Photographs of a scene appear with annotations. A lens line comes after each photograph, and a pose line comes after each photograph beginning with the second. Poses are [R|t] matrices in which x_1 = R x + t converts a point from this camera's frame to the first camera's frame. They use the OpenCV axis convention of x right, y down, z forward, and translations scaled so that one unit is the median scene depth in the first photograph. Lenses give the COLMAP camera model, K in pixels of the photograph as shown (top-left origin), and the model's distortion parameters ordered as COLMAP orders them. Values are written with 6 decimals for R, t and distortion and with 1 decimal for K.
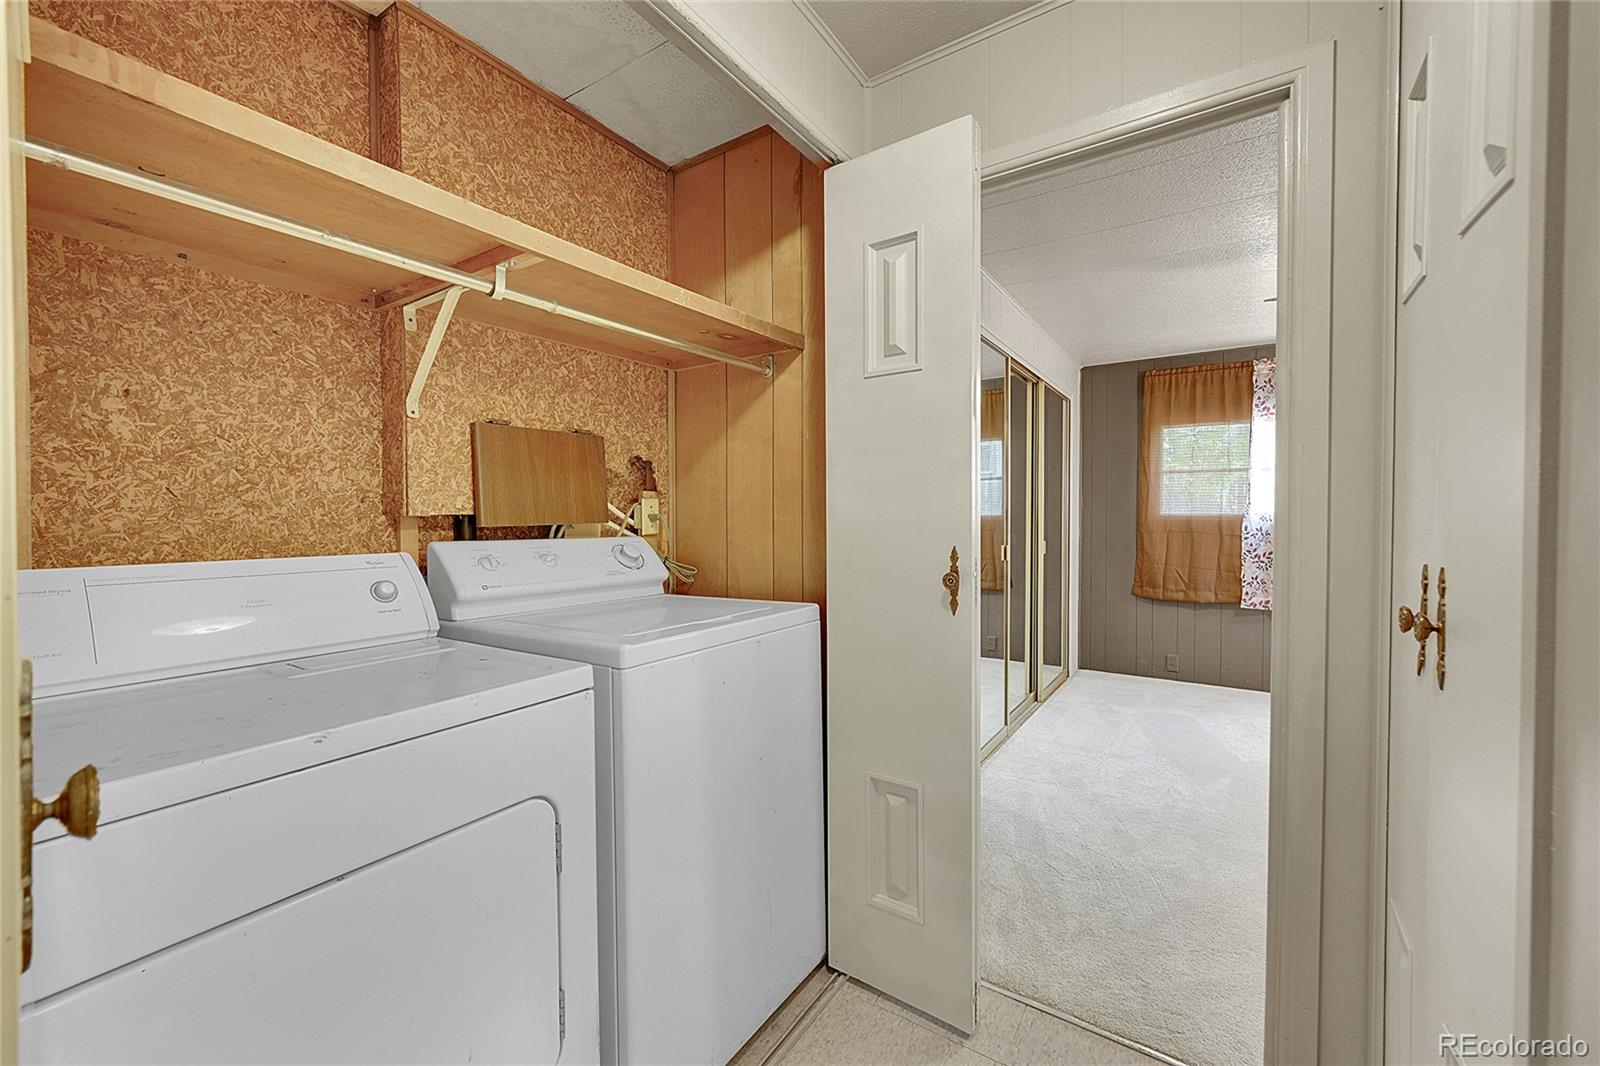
lens RADIAL K [[635.5, 0, 799.4], [0, 635.5, 530.2], [0, 0, 1]] dist [-0.000938, 0.000186]
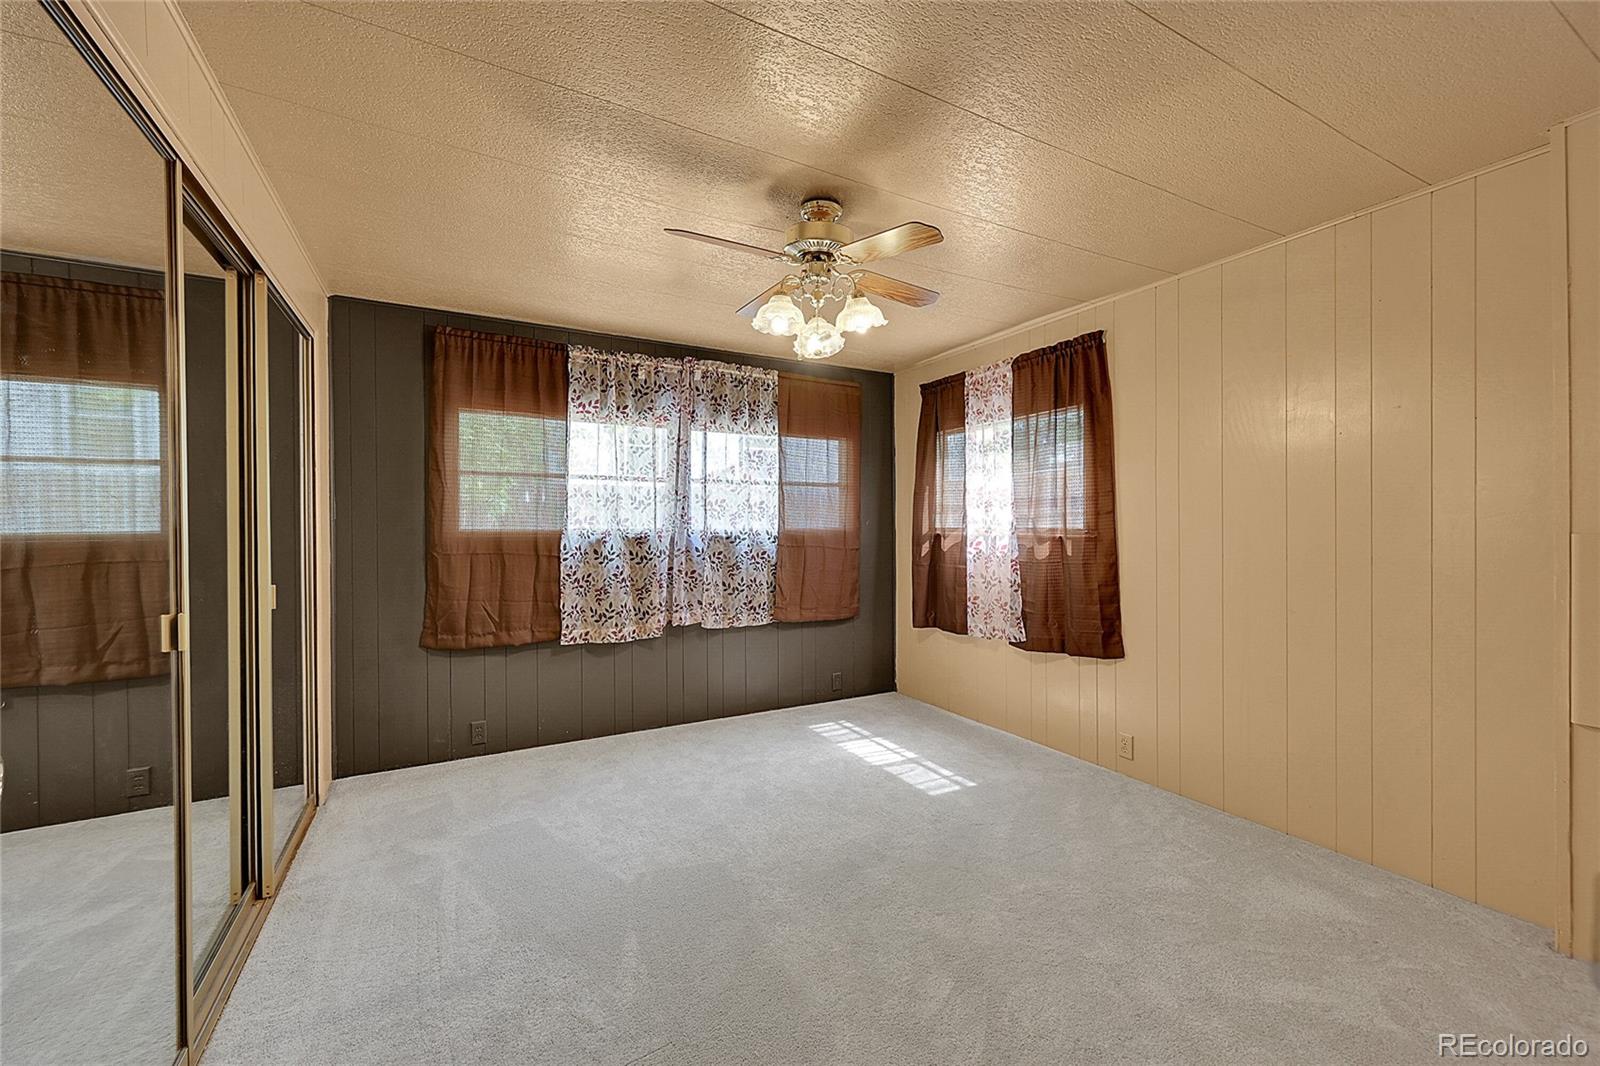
lens RADIAL K [[635.5, 0, 799.4], [0, 635.5, 530.2], [0, 0, 1]] dist [-0.000938, 0.000186]
pose [[0.457905, -0.007858, 0.888966, 0.112377], [0.018937, 0.999820, -0.000916, -0.018297], [-0.888799, 0.017254, 0.457972, 0.351373]]
